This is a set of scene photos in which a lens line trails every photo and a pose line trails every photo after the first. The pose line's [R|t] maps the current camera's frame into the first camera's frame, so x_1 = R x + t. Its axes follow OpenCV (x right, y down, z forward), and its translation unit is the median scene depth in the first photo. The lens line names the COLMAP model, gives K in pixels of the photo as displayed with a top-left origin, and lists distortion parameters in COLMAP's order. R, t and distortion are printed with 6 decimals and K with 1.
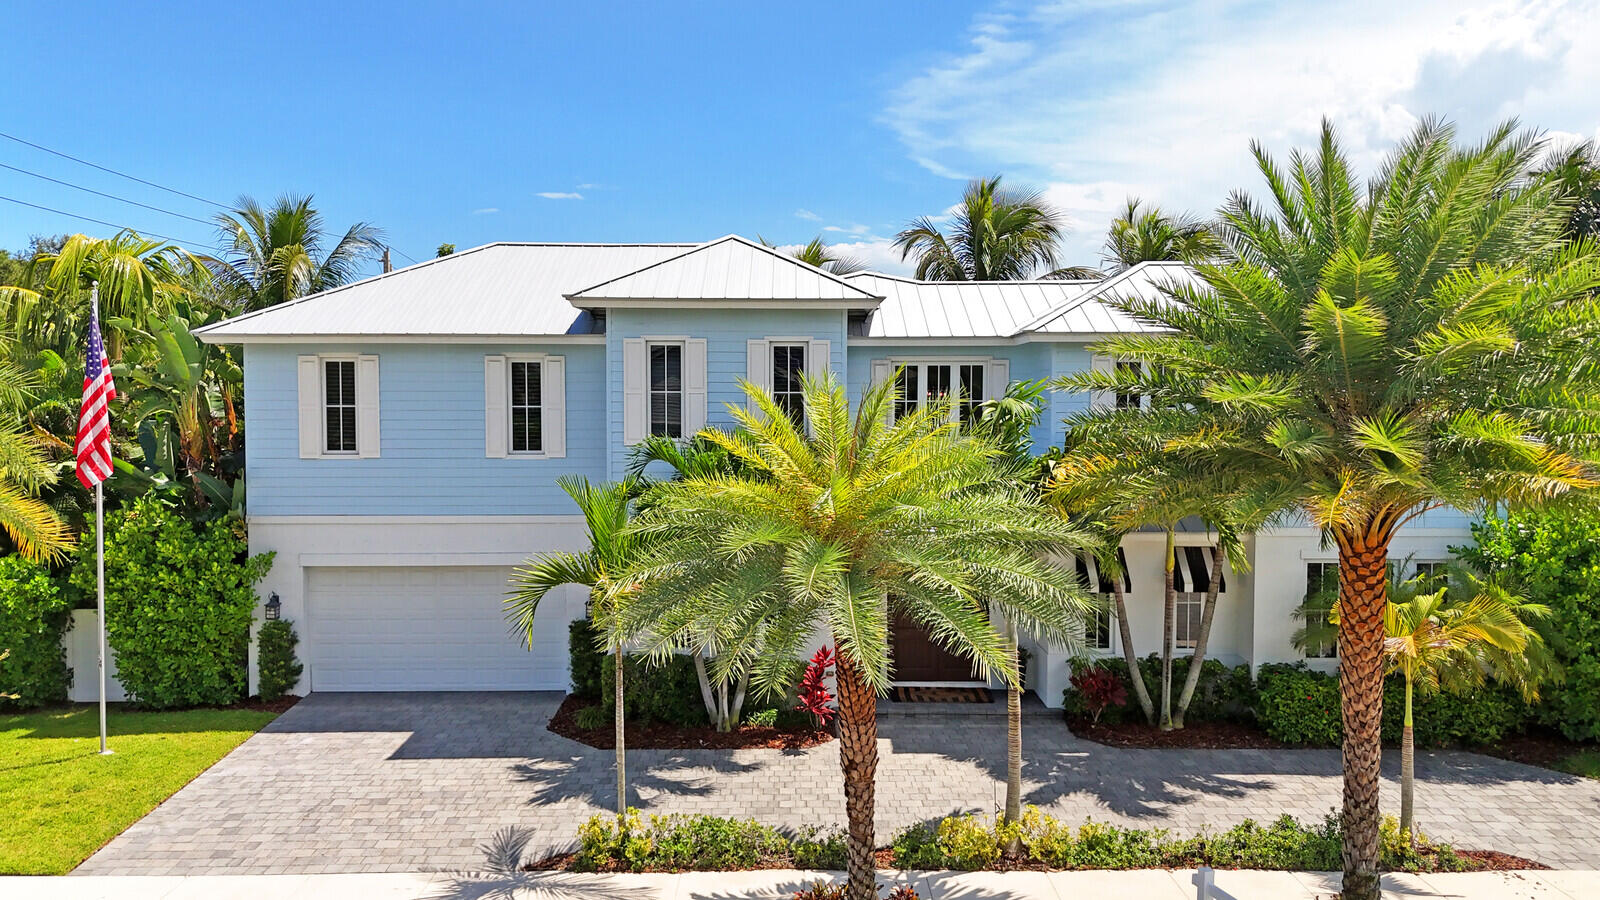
lens RADIAL K [[1162.4, 0, 800.0], [0, 1162.4, 450.0], [0, 0, 1]] dist [0.075464, -0.066939]
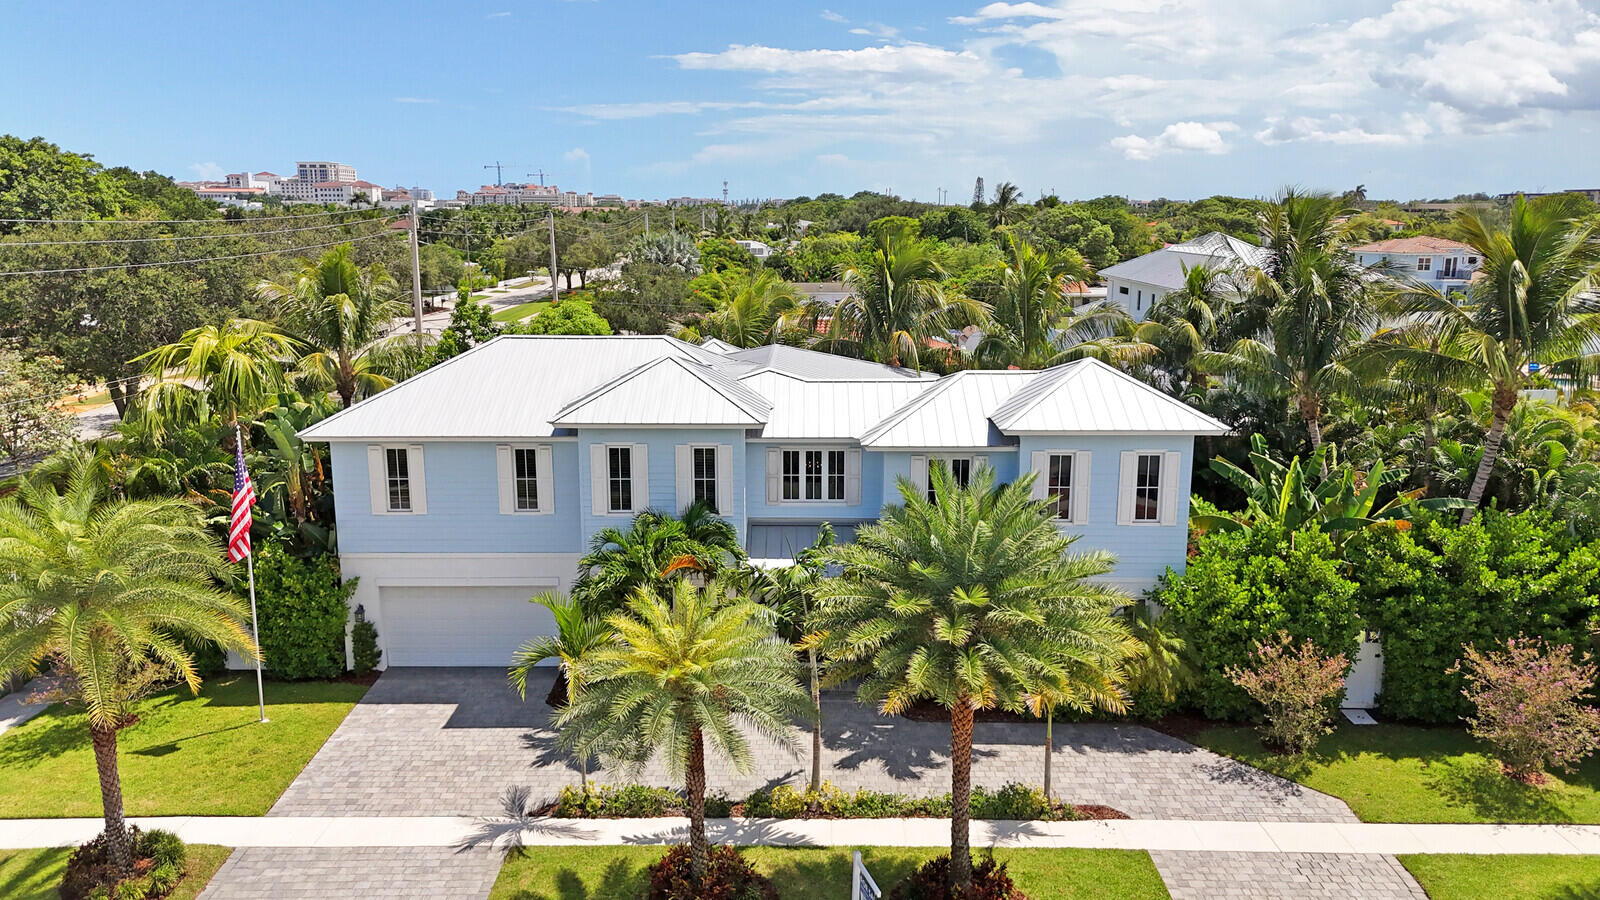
lens RADIAL K [[1162.4, 0, 800.0], [0, 1162.4, 450.0], [0, 0, 1]] dist [0.075464, -0.066939]
pose [[0.999772, 0.005482, -0.020625, 0.160513], [-0.002215, 0.987879, 0.155211, -0.359002], [0.021226, -0.155130, 0.987666, -0.494242]]
